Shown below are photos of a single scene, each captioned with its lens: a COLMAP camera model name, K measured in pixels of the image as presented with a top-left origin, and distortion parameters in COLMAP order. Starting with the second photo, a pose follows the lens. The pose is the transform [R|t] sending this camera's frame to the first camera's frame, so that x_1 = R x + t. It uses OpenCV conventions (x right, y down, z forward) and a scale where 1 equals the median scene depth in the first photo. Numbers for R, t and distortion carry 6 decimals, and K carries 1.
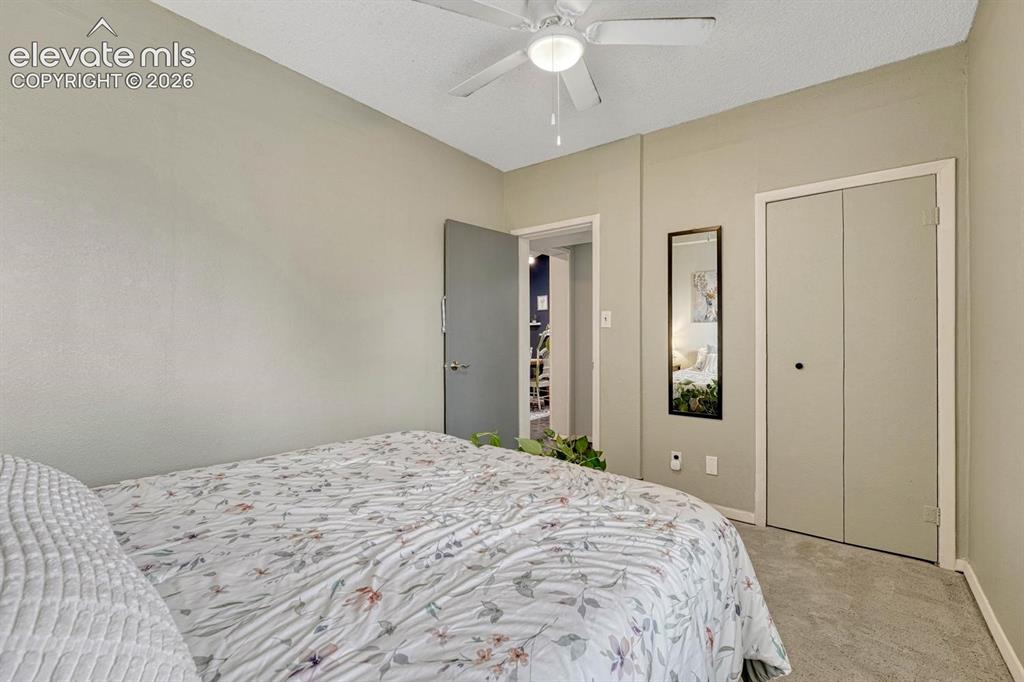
lens RADIAL K [[430.7, 0, 512.0], [0, 430.7, 341.0], [0, 0, 1]] dist [-0.019050, -0.000016]
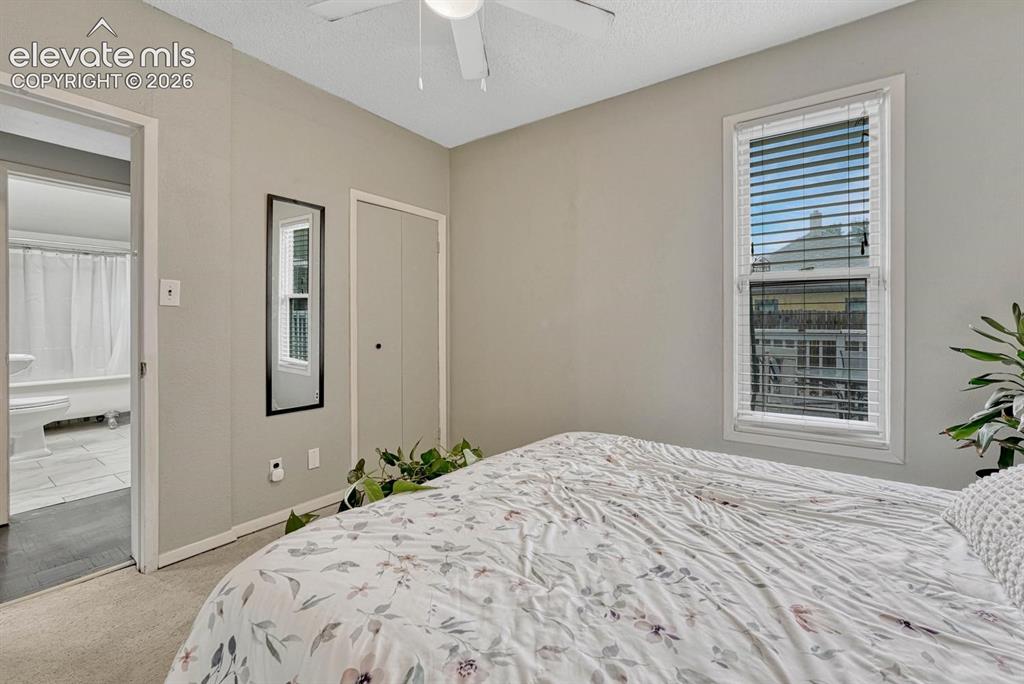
lens RADIAL K [[430.3, 0, 524.5], [0, 430.3, 325.9], [0, 0, 1]] dist [-0.010939, -0.000036]
pose [[-0.059144, -0.009549, 0.998204, -0.656046], [-0.002033, 0.999953, 0.009445, -0.013791], [-0.998247, -0.001471, -0.059161, 0.779317]]
